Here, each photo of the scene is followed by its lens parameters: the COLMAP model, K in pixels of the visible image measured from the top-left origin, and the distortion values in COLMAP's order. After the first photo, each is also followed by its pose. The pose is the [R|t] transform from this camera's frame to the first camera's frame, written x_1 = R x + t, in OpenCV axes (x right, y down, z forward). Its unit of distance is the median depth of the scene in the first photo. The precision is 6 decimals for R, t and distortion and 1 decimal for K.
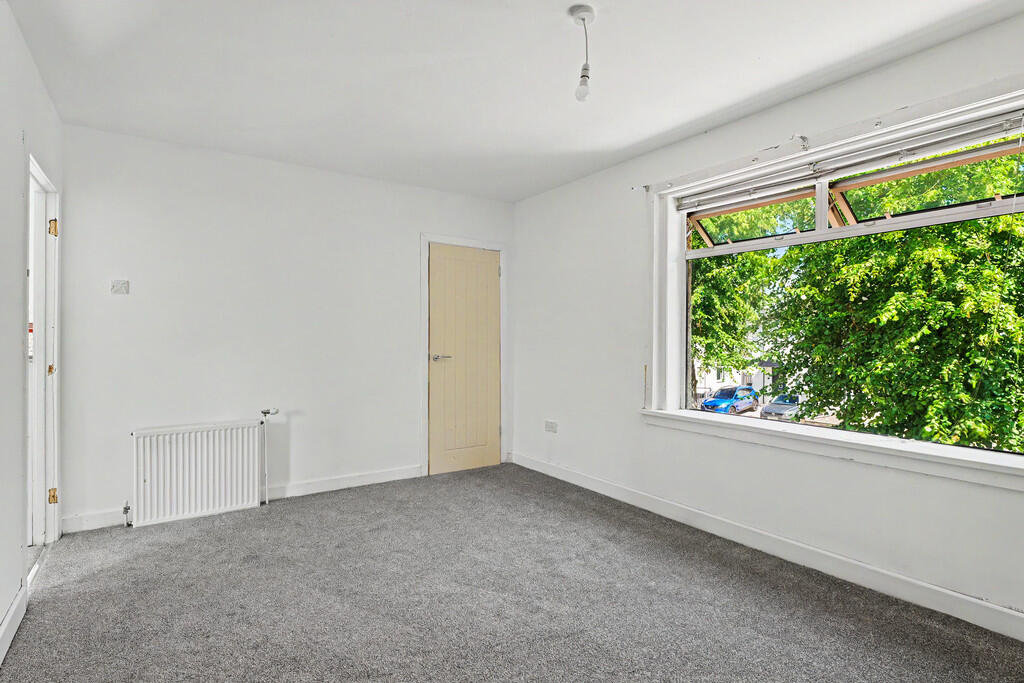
lens RADIAL K [[513.4, 0, 513.9], [0, 513.4, 344.0], [0, 0, 1]] dist [0.003543, 0.001265]
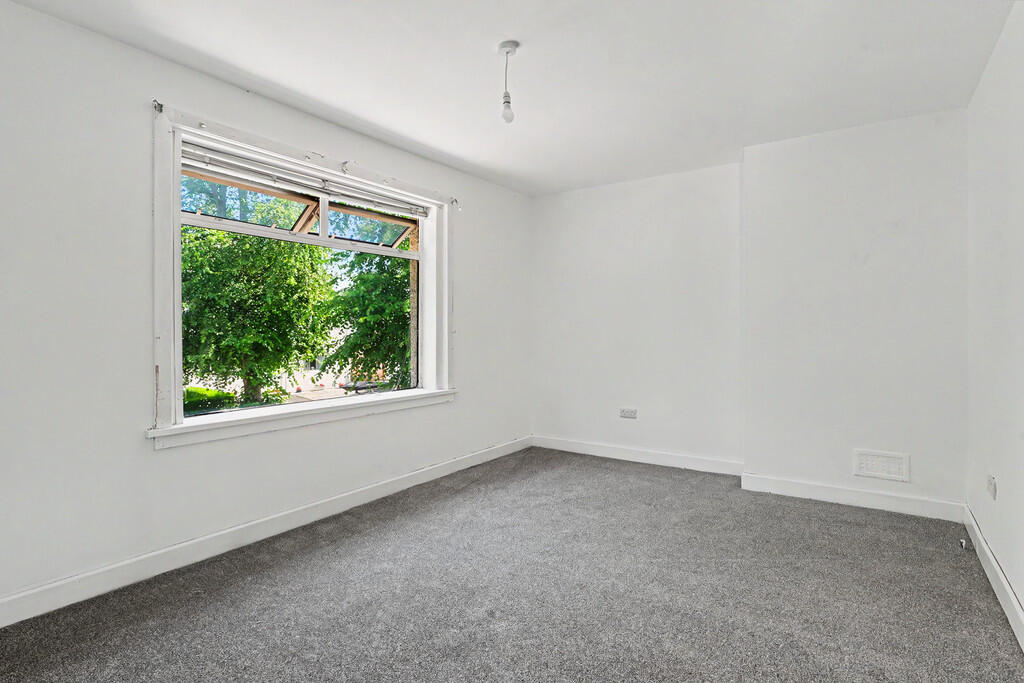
lens RADIAL K [[513.4, 0, 513.9], [0, 513.4, 344.0], [0, 0, 1]] dist [0.003543, 0.001265]
pose [[-0.337532, -0.030552, 0.940818, -0.724671], [0.007338, 0.999357, 0.035085, -0.010182], [-0.941285, 0.018746, -0.337091, 1.026492]]
